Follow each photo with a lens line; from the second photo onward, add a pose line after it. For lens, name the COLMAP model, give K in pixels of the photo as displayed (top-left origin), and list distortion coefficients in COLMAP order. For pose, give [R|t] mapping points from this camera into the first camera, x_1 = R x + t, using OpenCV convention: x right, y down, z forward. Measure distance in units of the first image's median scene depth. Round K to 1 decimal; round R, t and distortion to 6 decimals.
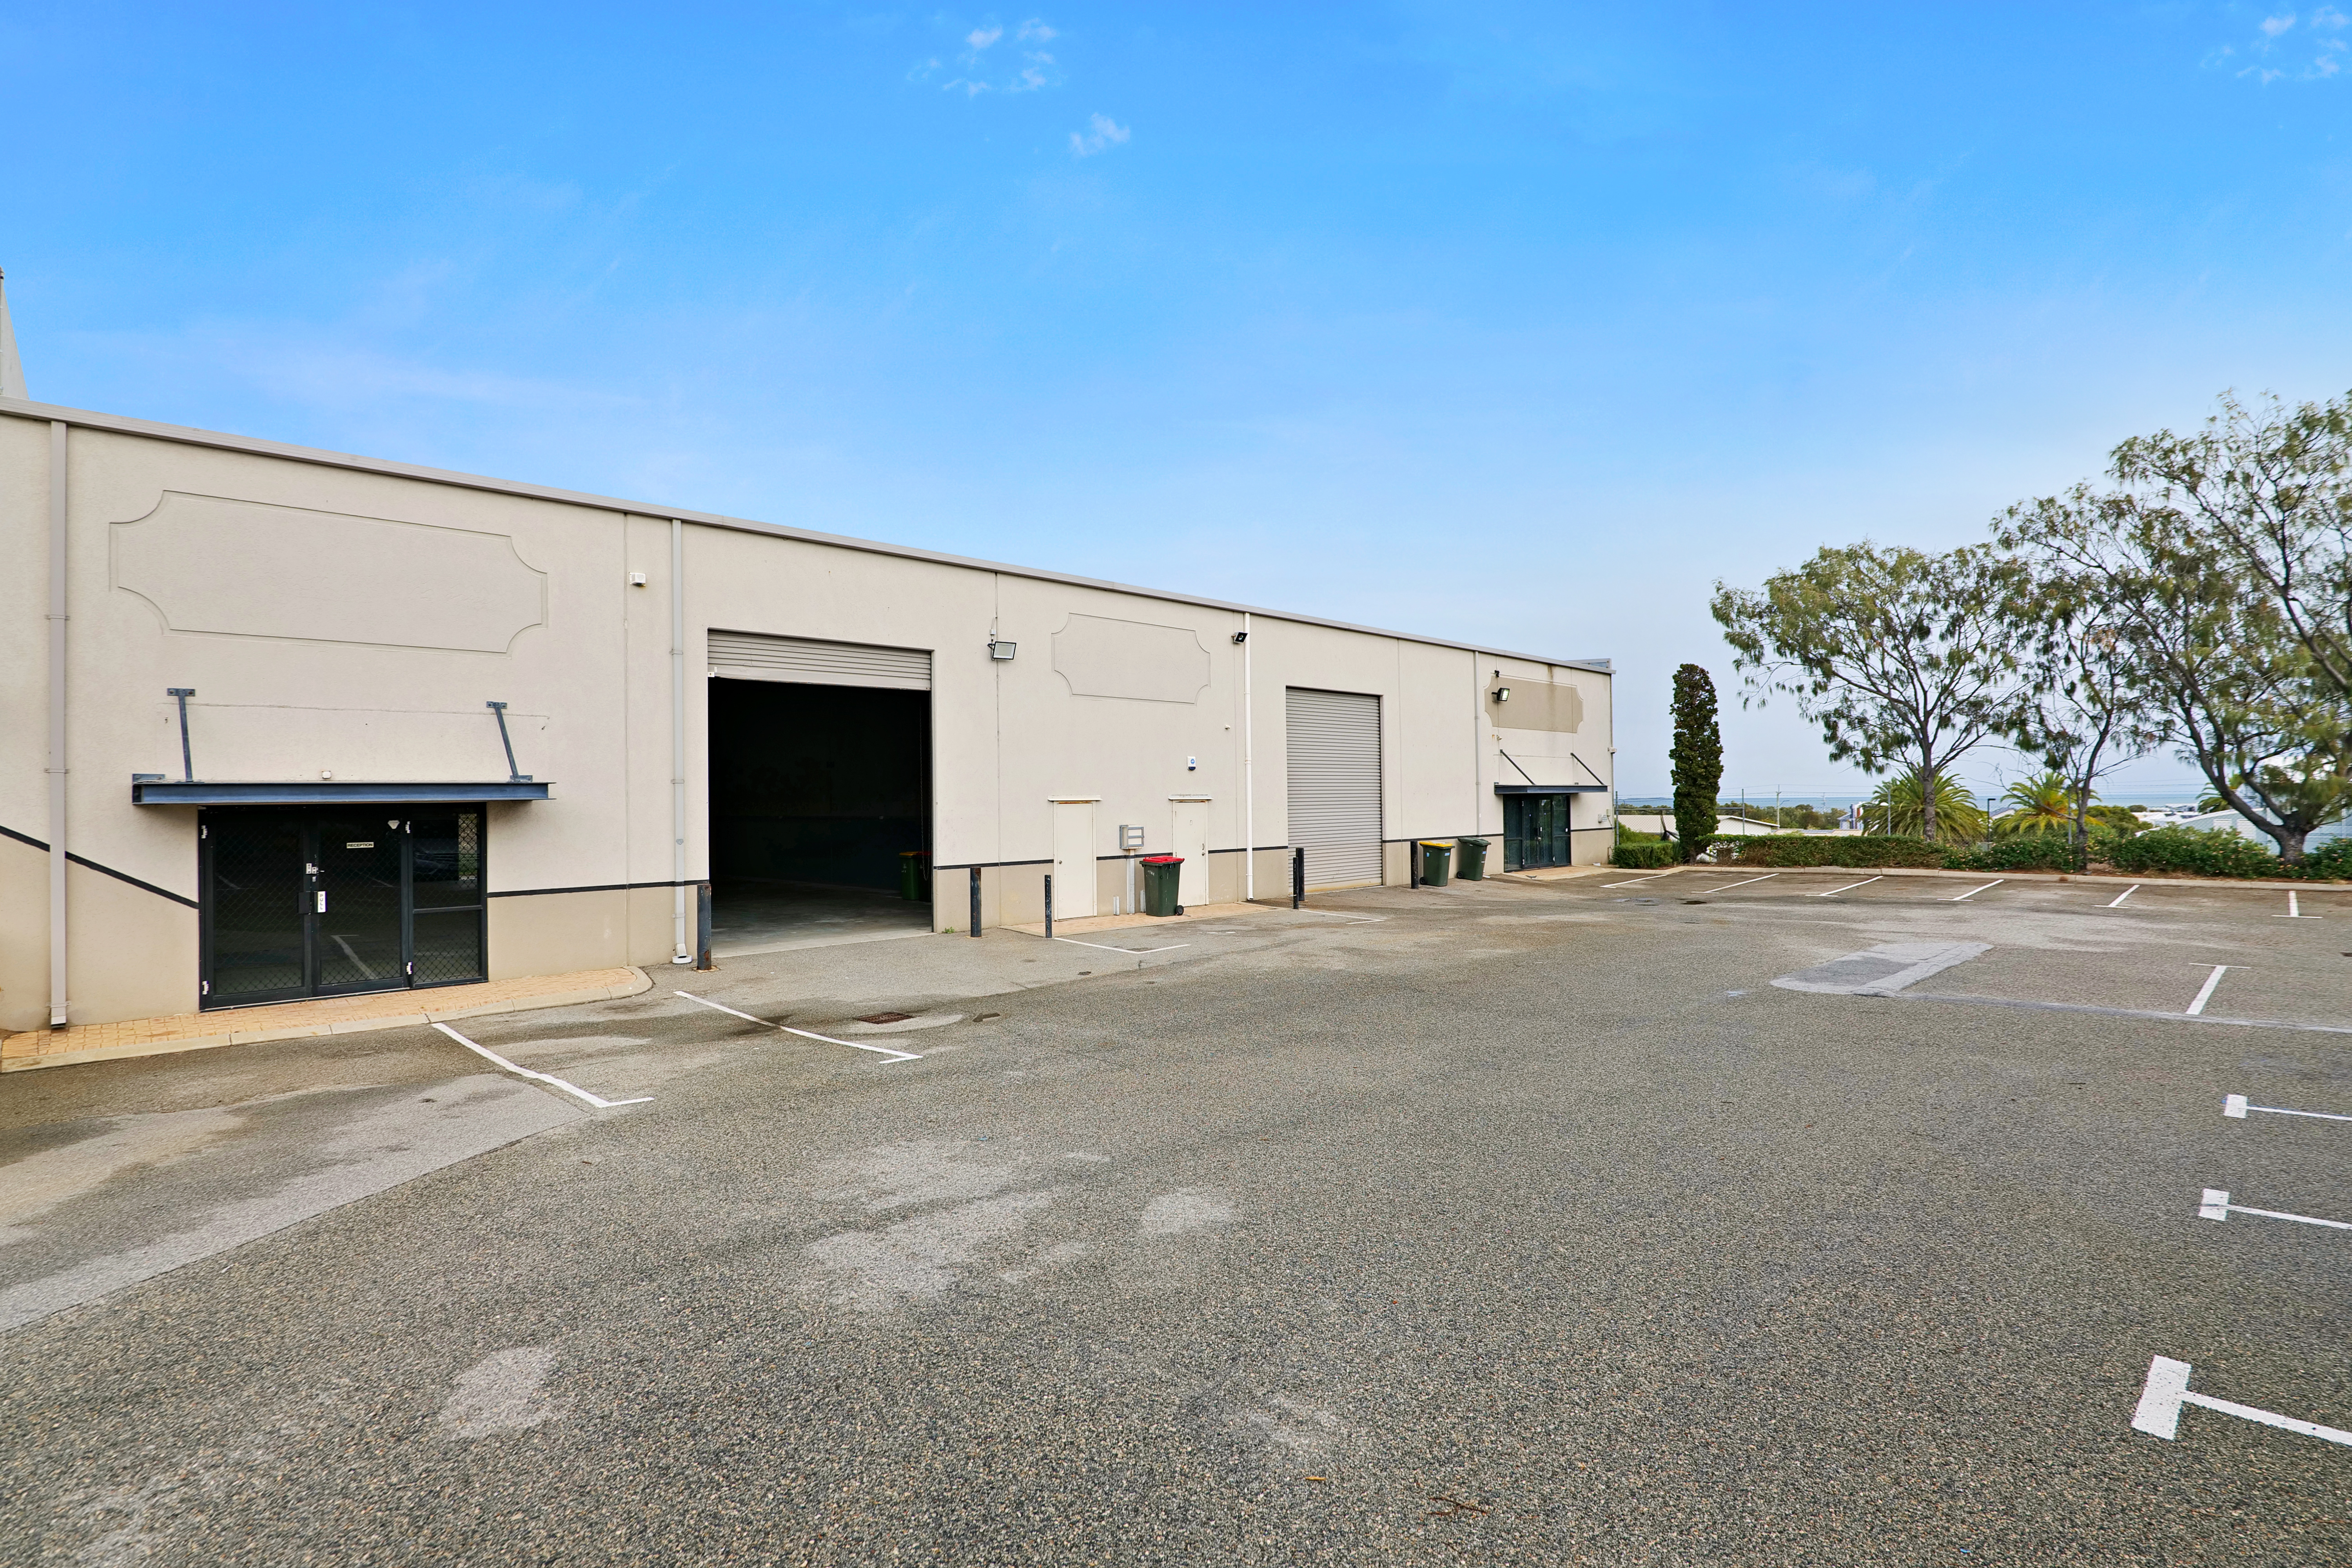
lens RADIAL K [[1122.1, 0, 1183.6], [0, 1122.1, 790.0], [0, 0, 1]] dist [-0.012527, 0.001002]
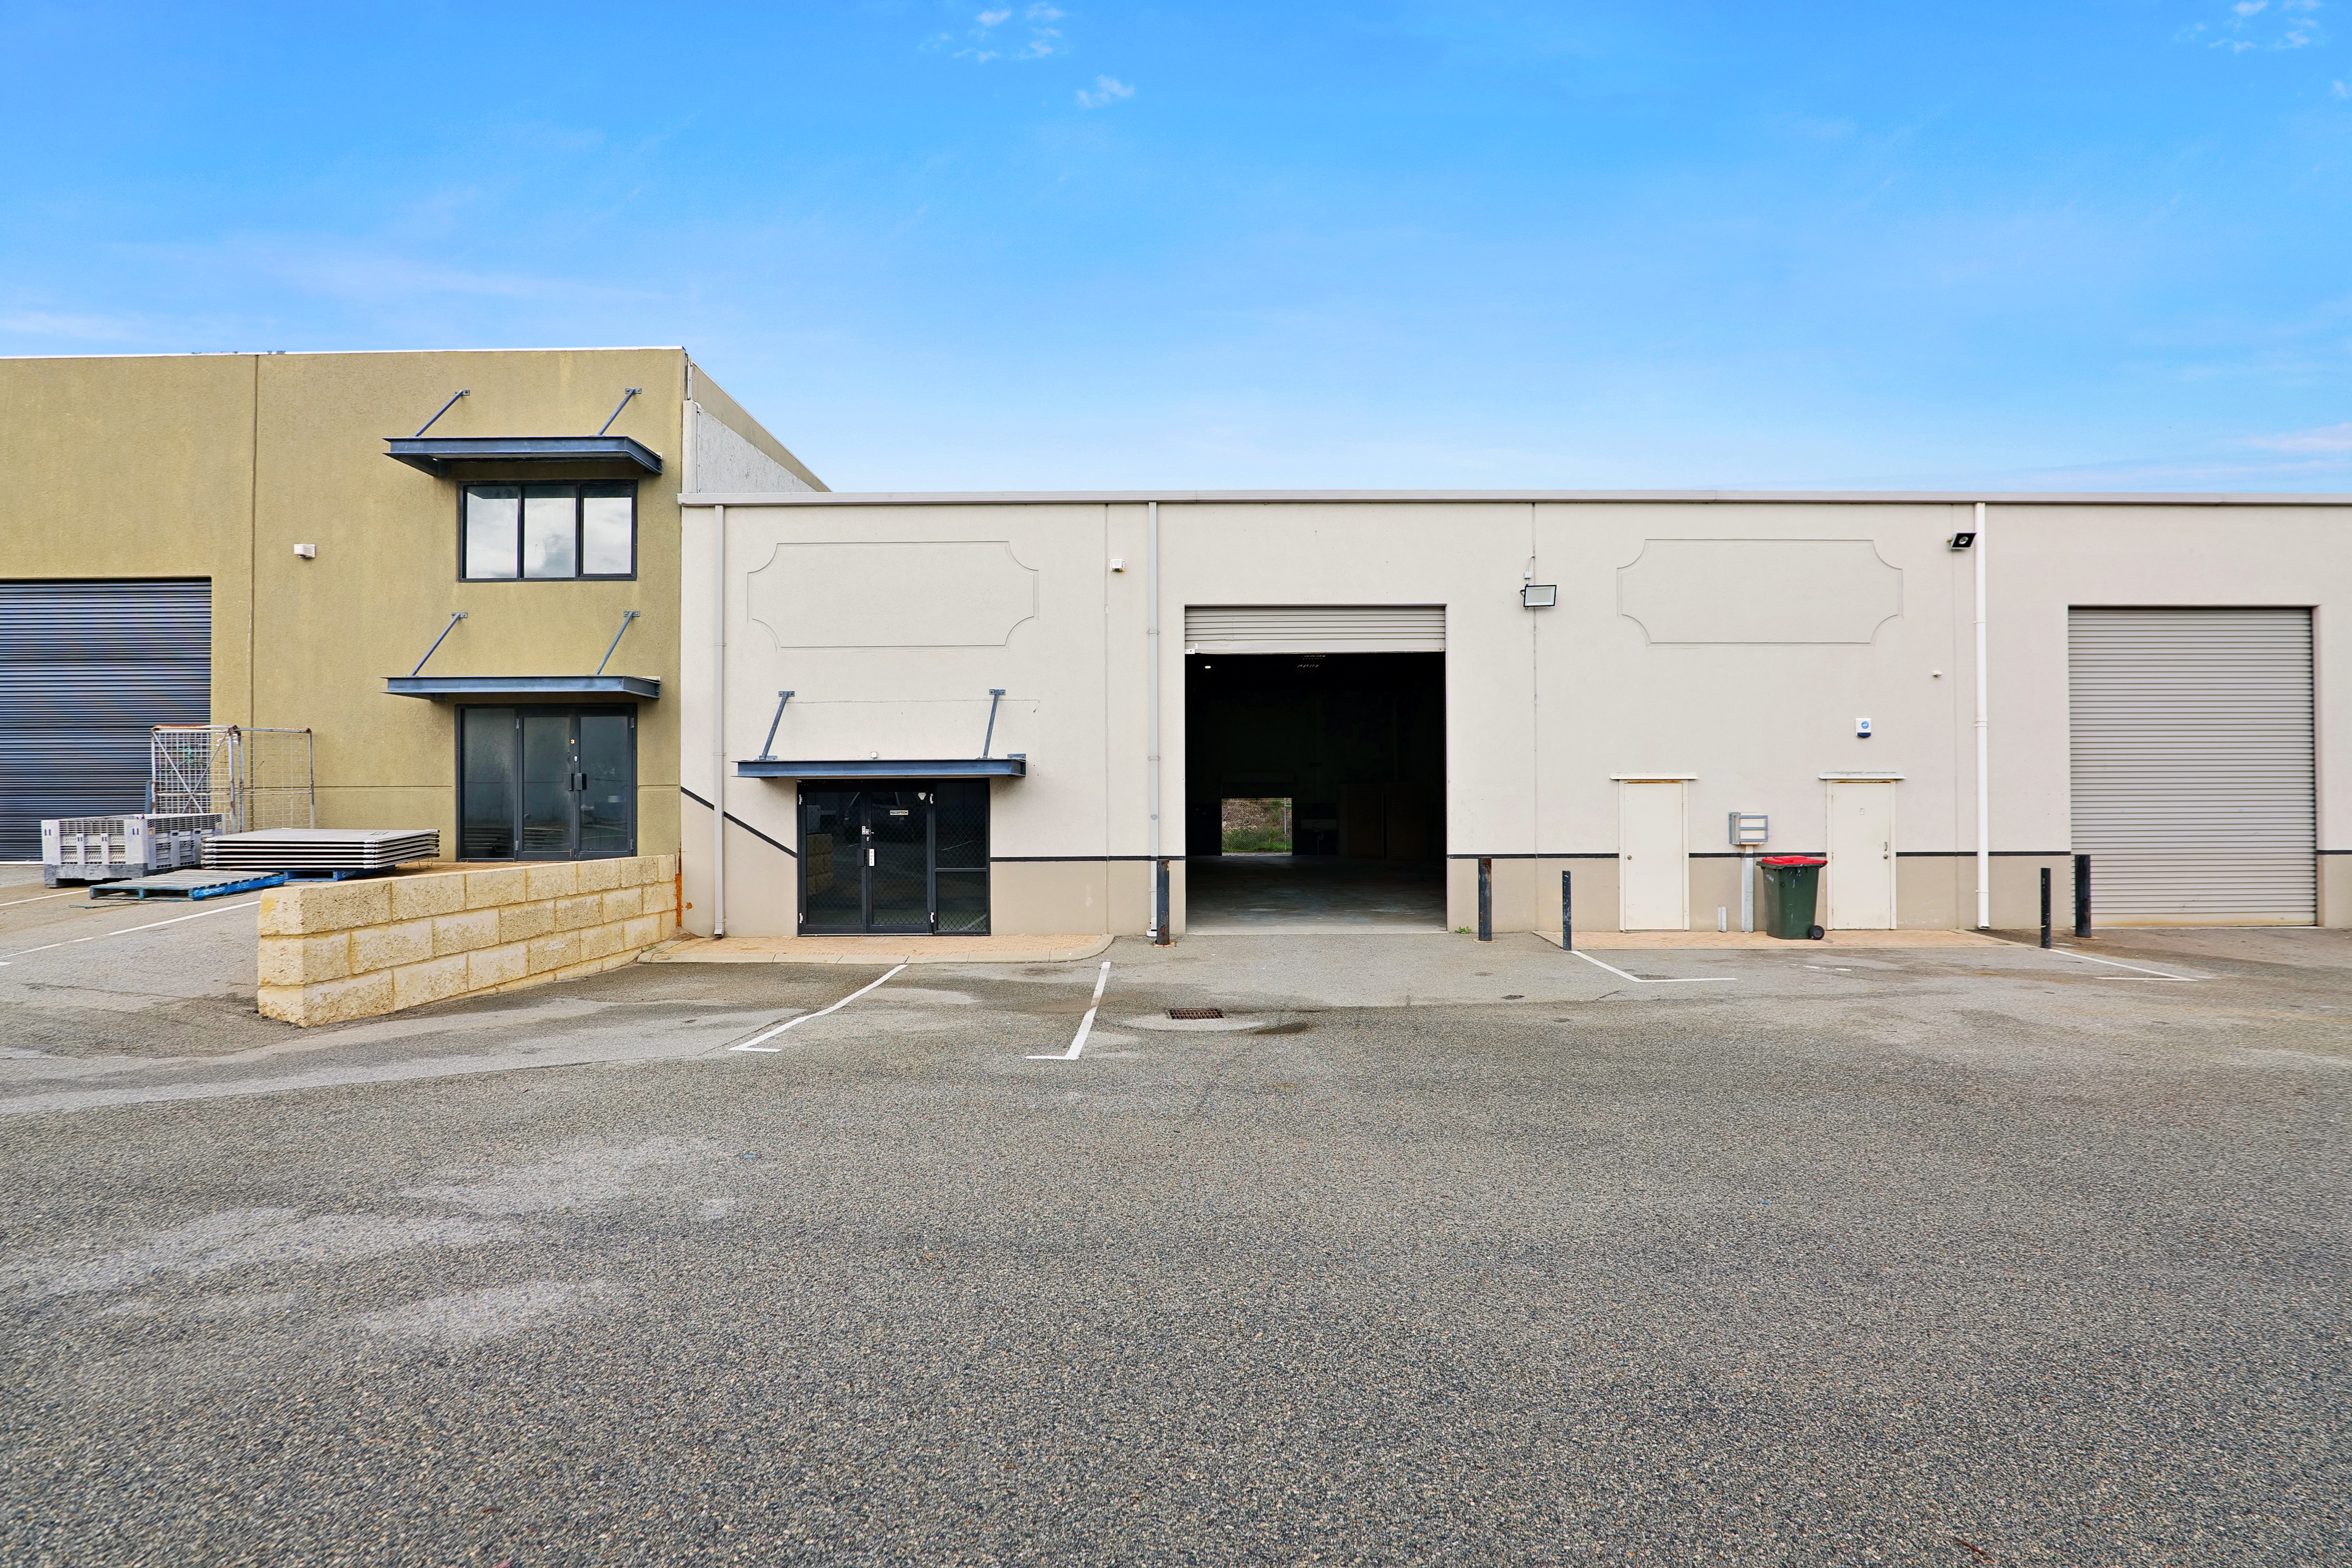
lens RADIAL K [[1122.1, 0, 1183.6], [0, 1122.1, 790.0], [0, 0, 1]] dist [-0.012527, 0.001002]
pose [[0.712963, 0.001483, -0.701200, 0.272214], [0.001973, 0.999990, 0.004120, 0.016314], [0.701199, -0.004321, 0.712953, 0.275278]]
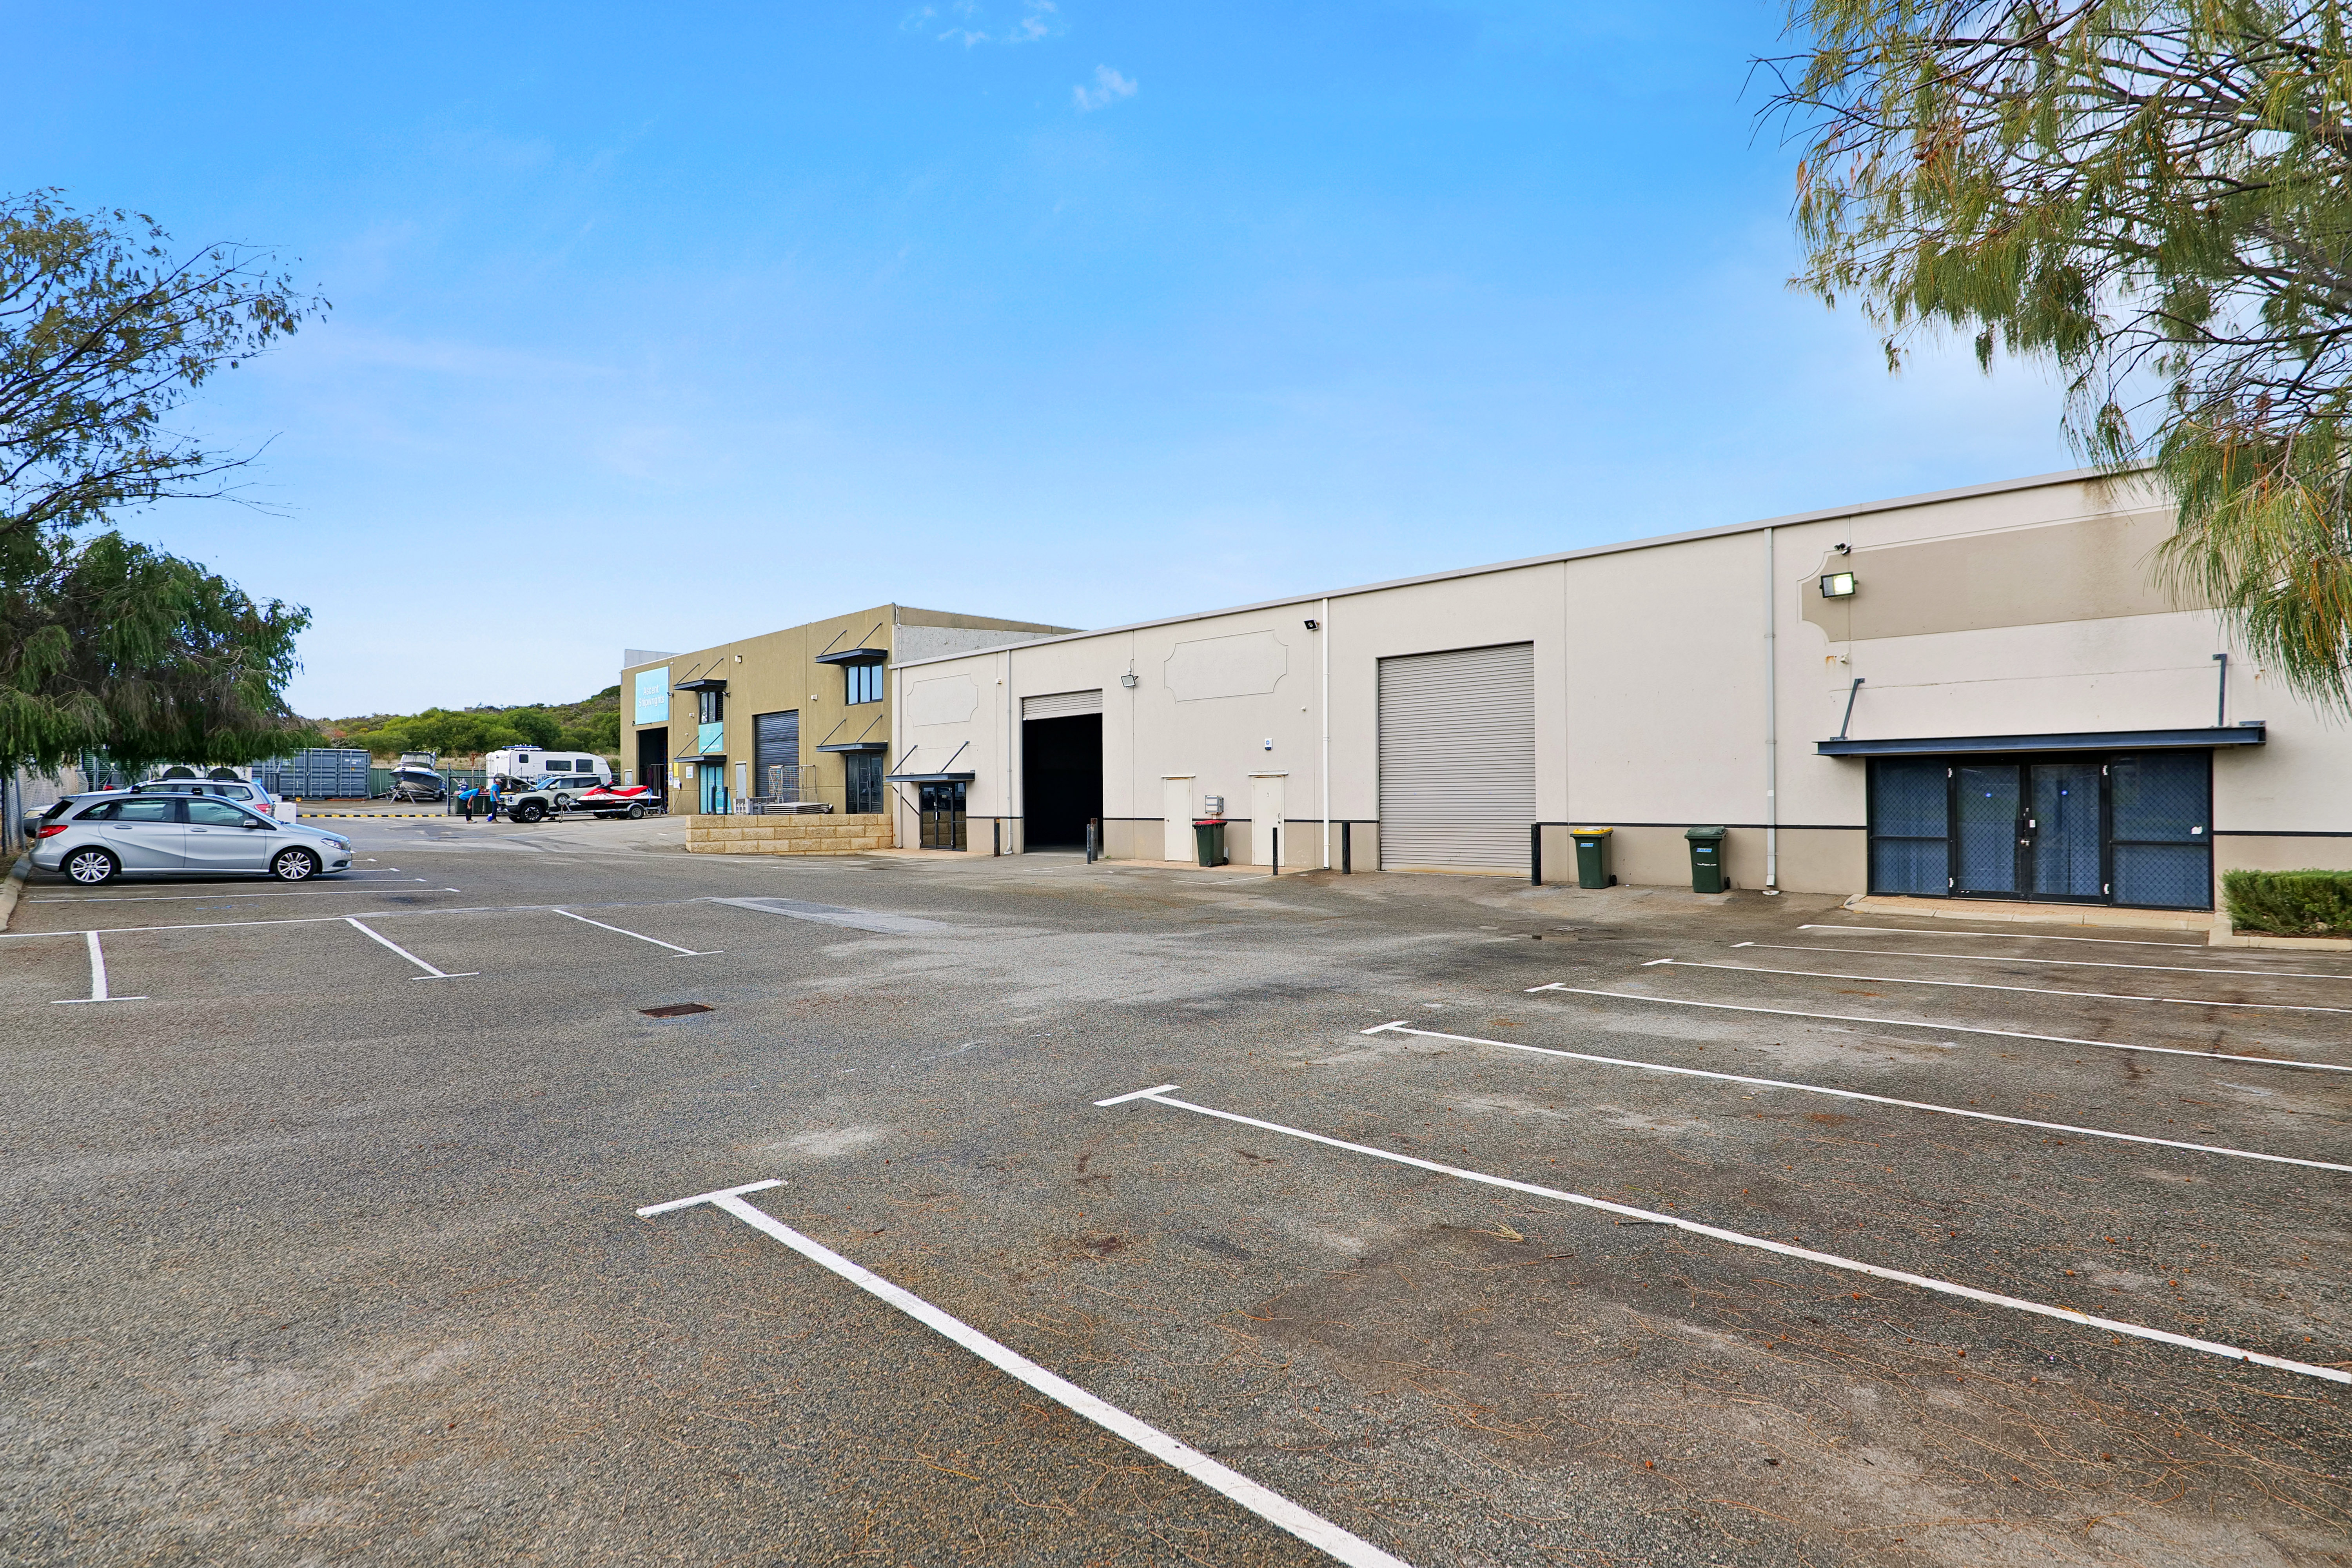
lens RADIAL K [[1122.1, 0, 1183.6], [0, 1122.1, 790.0], [0, 0, 1]] dist [-0.012527, 0.001002]
pose [[0.011038, 0.020098, -0.999737, 1.645234], [0.031653, 0.999290, 0.020438, -0.003999], [0.999438, -0.031870, 0.010394, 1.251383]]
